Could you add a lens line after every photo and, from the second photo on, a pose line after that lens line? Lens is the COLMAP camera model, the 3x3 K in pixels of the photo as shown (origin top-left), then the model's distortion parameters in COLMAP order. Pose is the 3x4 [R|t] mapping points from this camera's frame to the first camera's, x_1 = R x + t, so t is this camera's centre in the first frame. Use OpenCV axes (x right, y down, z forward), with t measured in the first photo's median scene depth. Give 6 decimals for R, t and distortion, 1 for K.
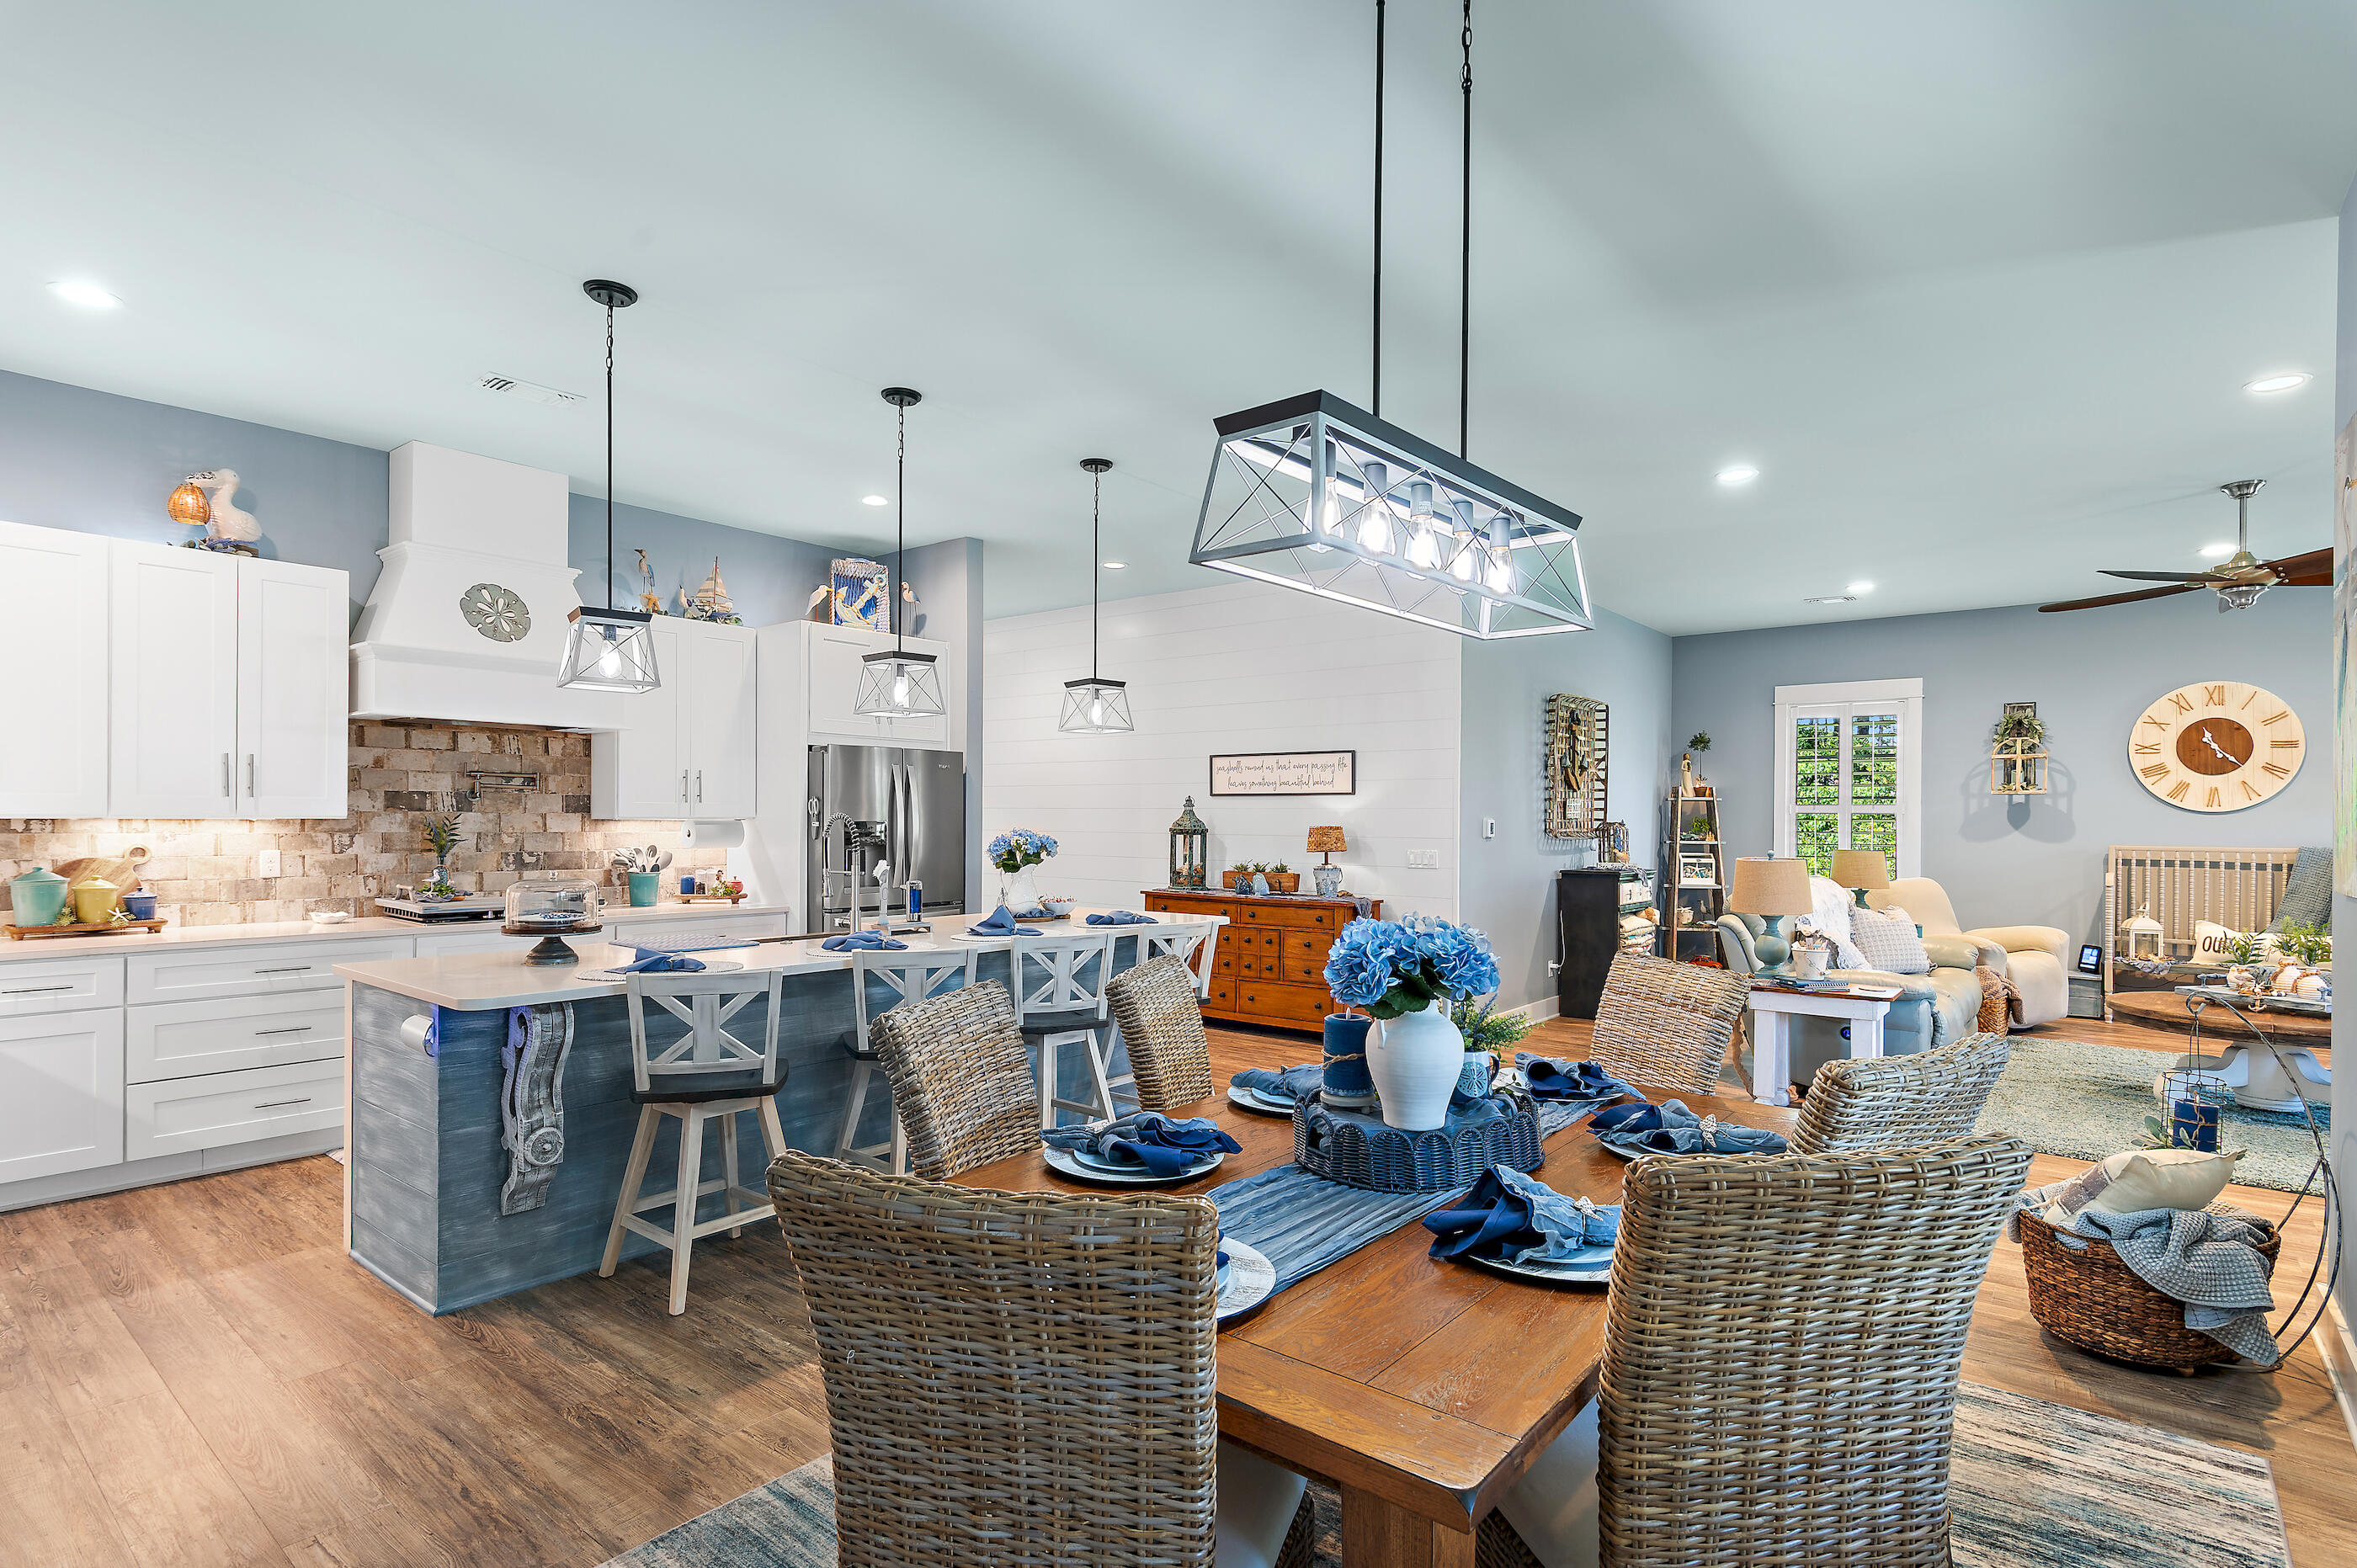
lens RADIAL K [[1170.1, 0, 1188.4], [0, 1170.1, 818.0], [0, 0, 1]] dist [0.000658, -0.000243]
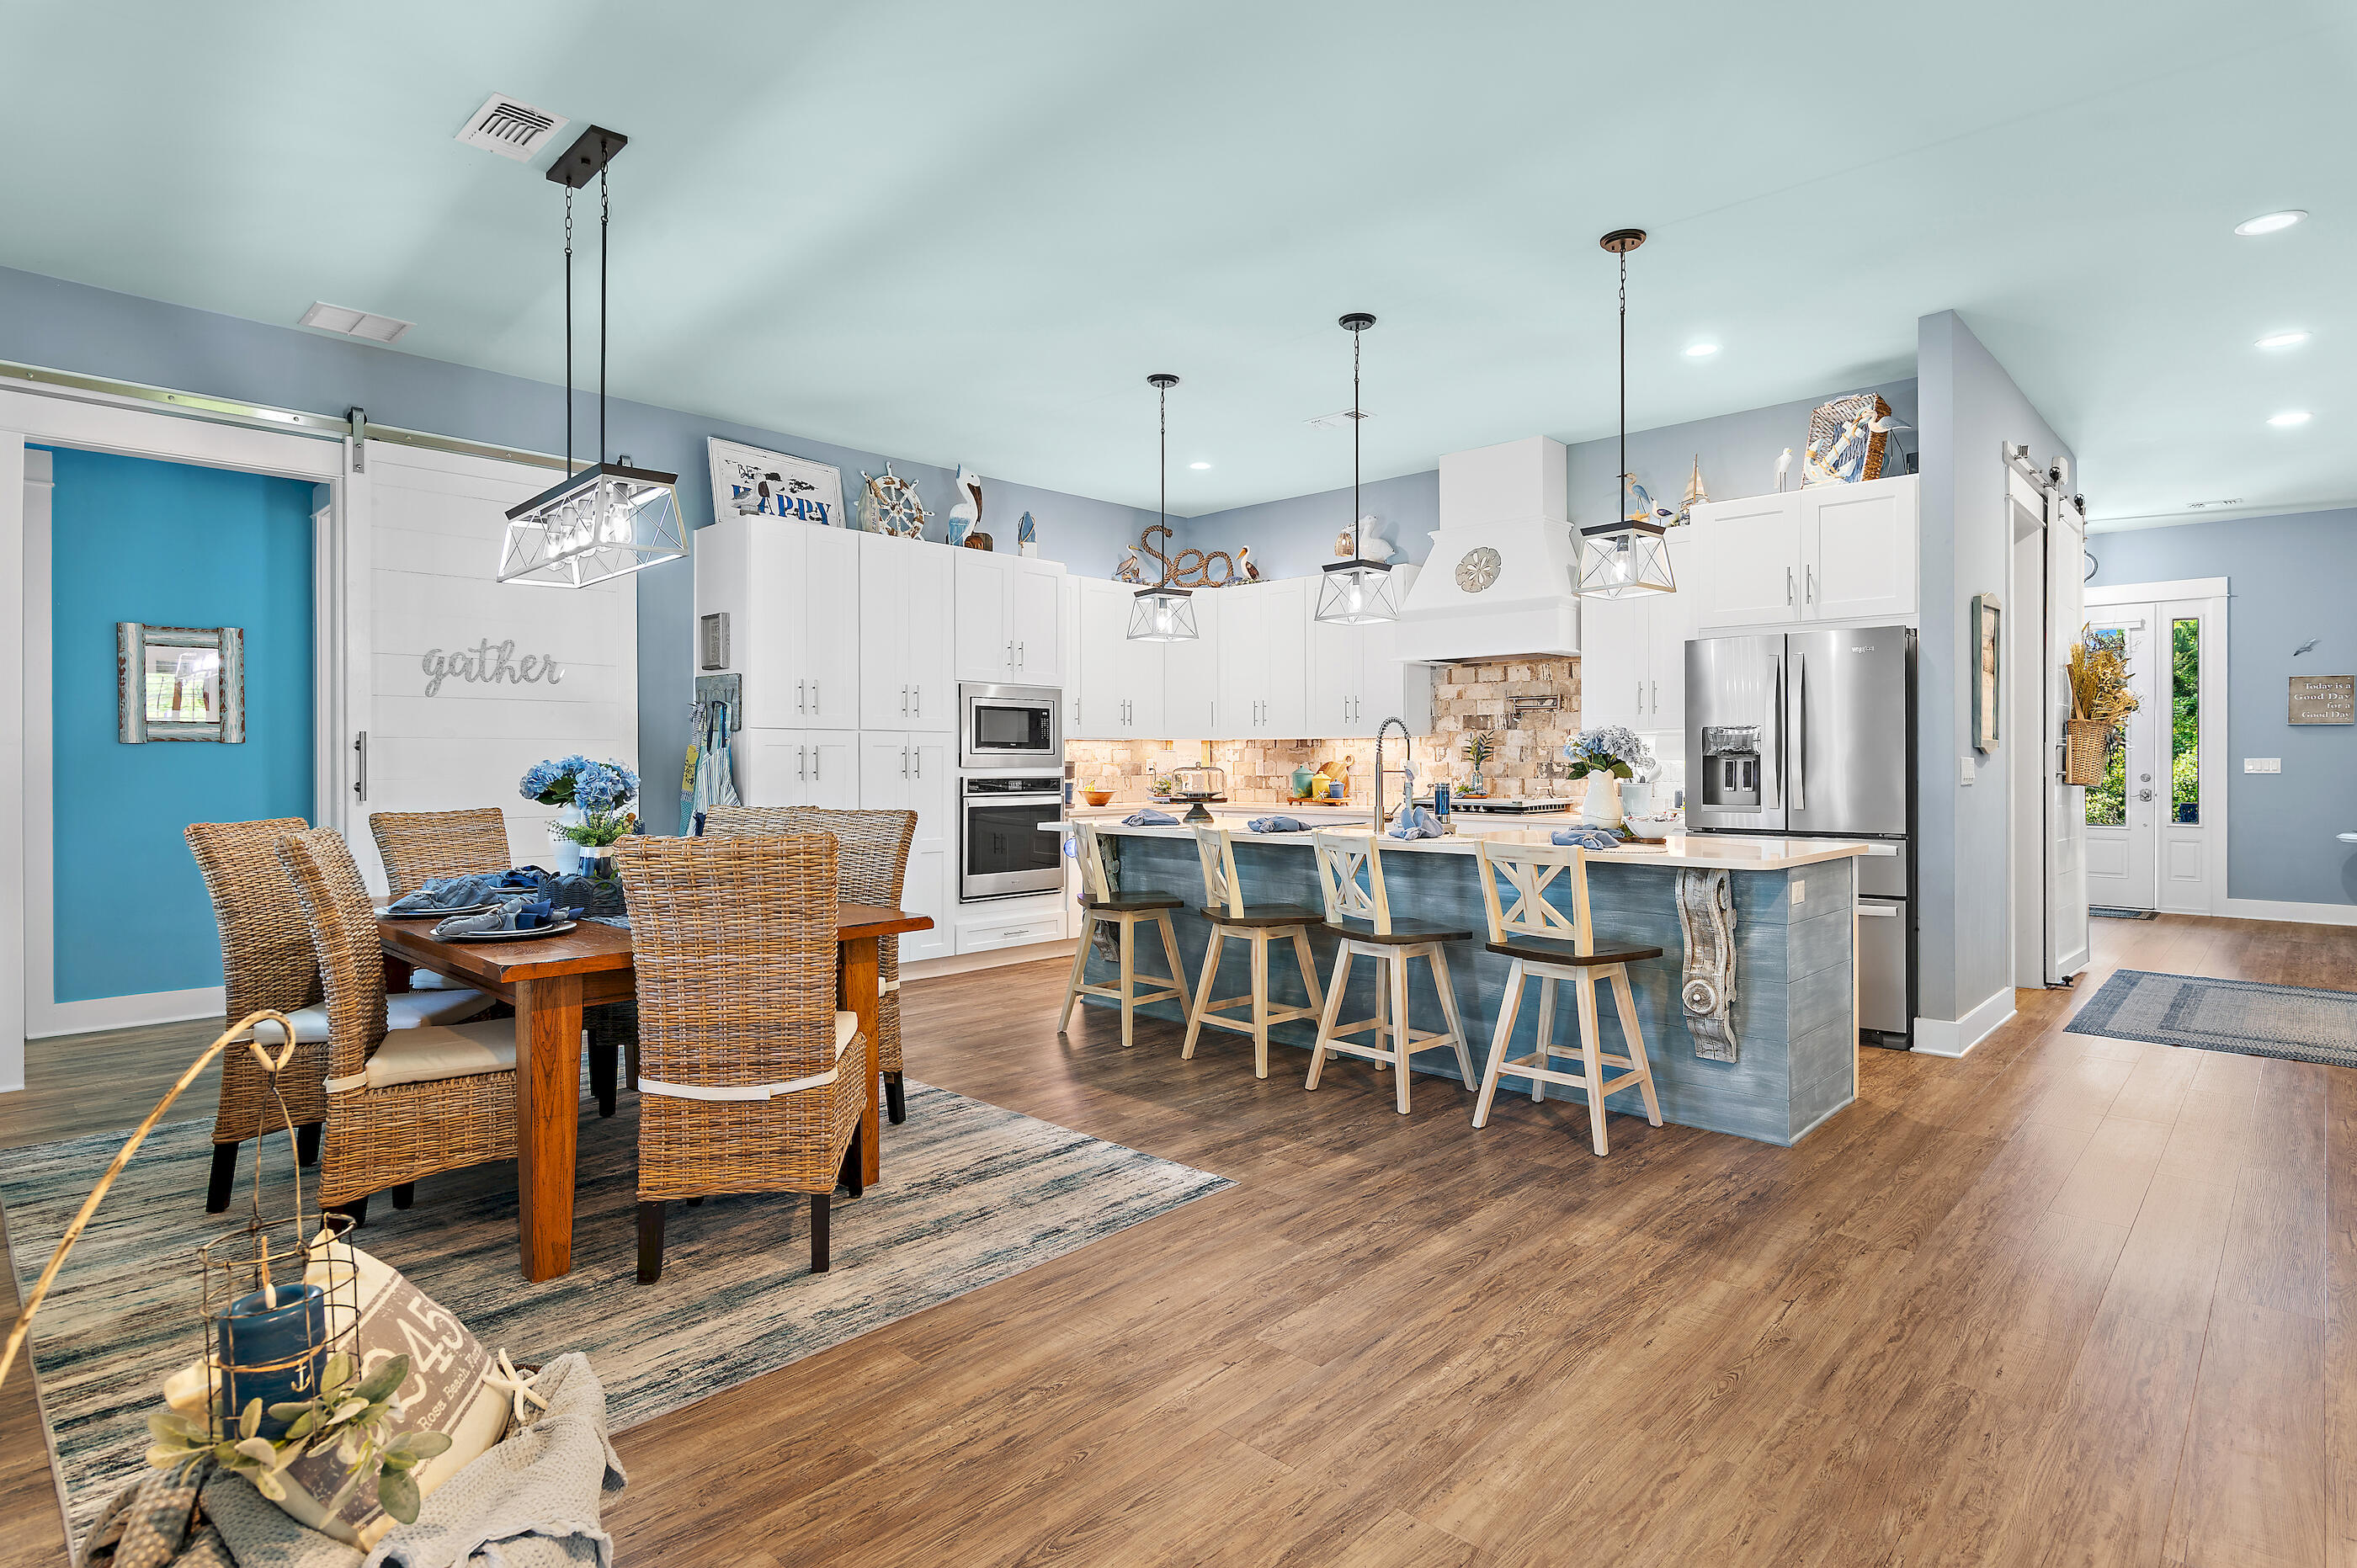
lens RADIAL K [[1221.8, 0, 1172.6], [0, 1221.8, 766.9], [0, 0, 1]] dist [0.000759, 0.000020]
pose [[-0.070735, -0.003005, -0.997491, 0.760571], [0.001967, 0.999993, -0.003152, 0.040762], [0.997493, -0.002185, -0.070729, 0.792491]]
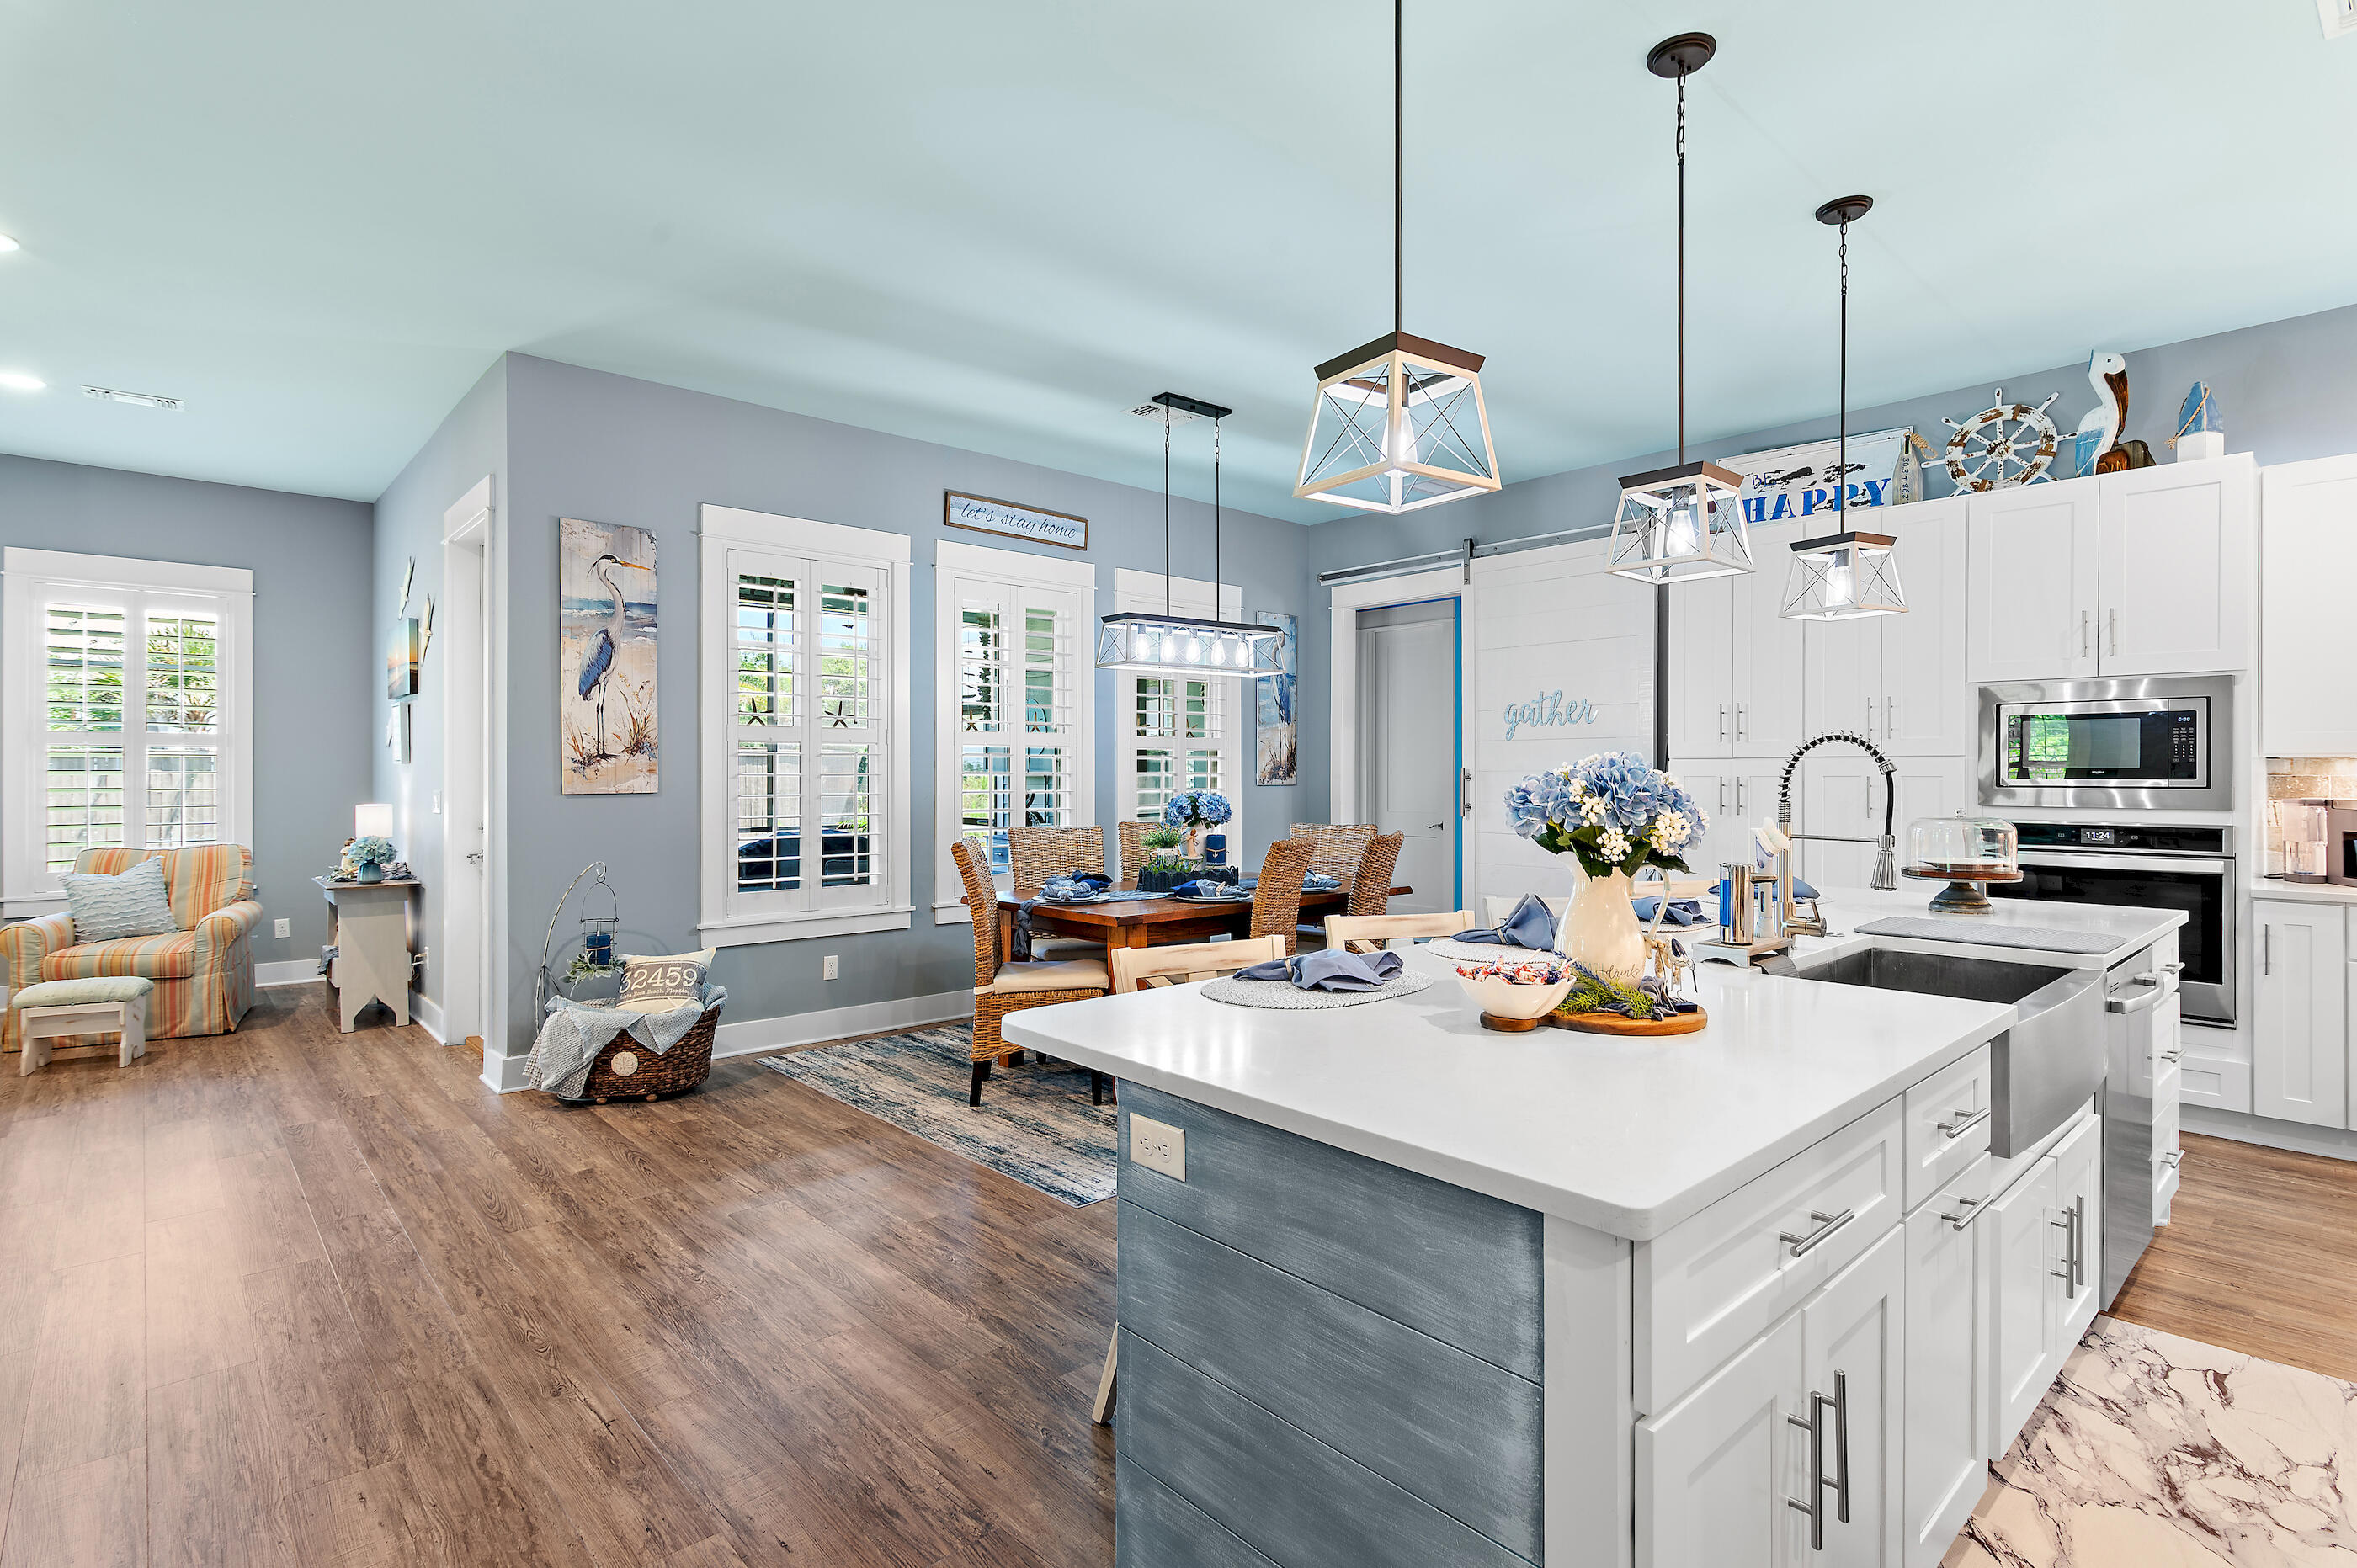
lens RADIAL K [[1144.5, 0, 1178.5], [0, 1144.5, 784.0], [0, 0, 1]] dist [0.001820, 0.000173]
pose [[-0.988754, -0.008189, 0.149326, -0.073019], [-0.006844, 0.999931, 0.009515, 0.015759], [-0.149394, 0.008386, -0.988742, 1.429110]]
